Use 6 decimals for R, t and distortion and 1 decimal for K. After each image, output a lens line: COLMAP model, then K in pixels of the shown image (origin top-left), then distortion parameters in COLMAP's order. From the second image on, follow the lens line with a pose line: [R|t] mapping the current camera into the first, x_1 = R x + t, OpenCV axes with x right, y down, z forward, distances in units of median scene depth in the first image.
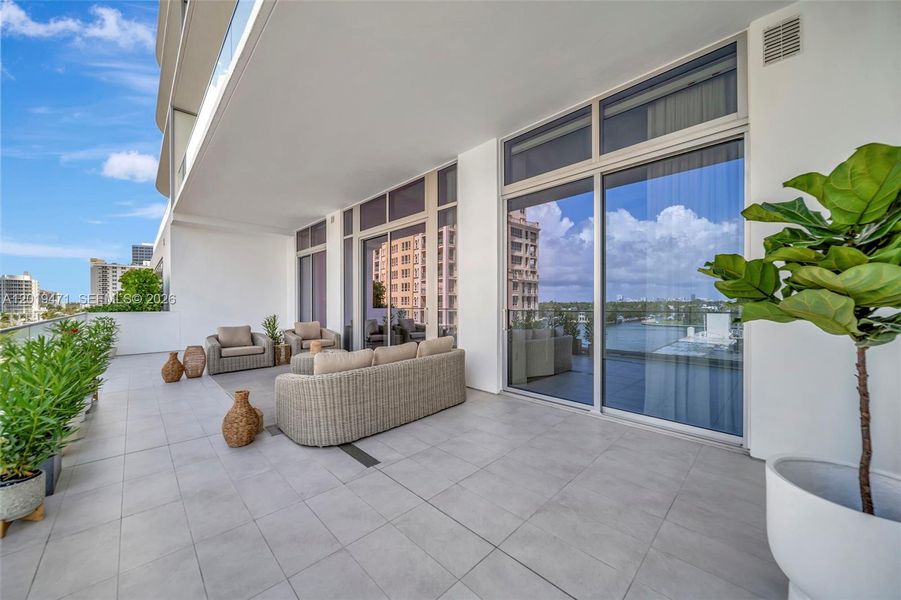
lens RADIAL K [[323.5, 0, 424.7], [0, 323.5, 300.1], [0, 0, 1]] dist [0.025790, -0.000296]
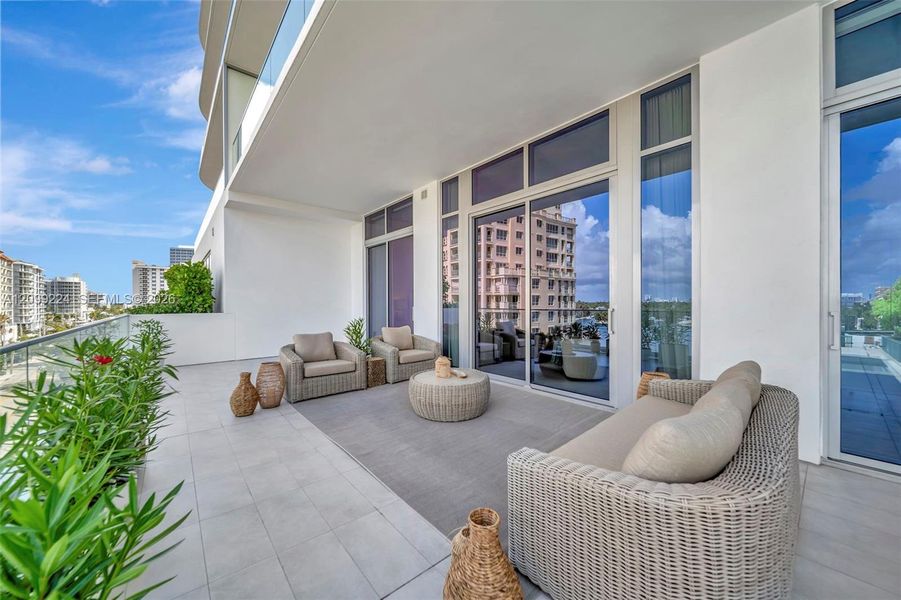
lens RADIAL K [[328.9, 0, 434.8], [0, 328.9, 298.7], [0, 0, 1]] dist [0.013517, 0.000057]
pose [[0.998701, -0.002895, -0.050874, -0.217753], [0.002742, 0.999992, -0.003075, 0.003612], [0.050883, 0.002931, 0.998700, 0.213699]]
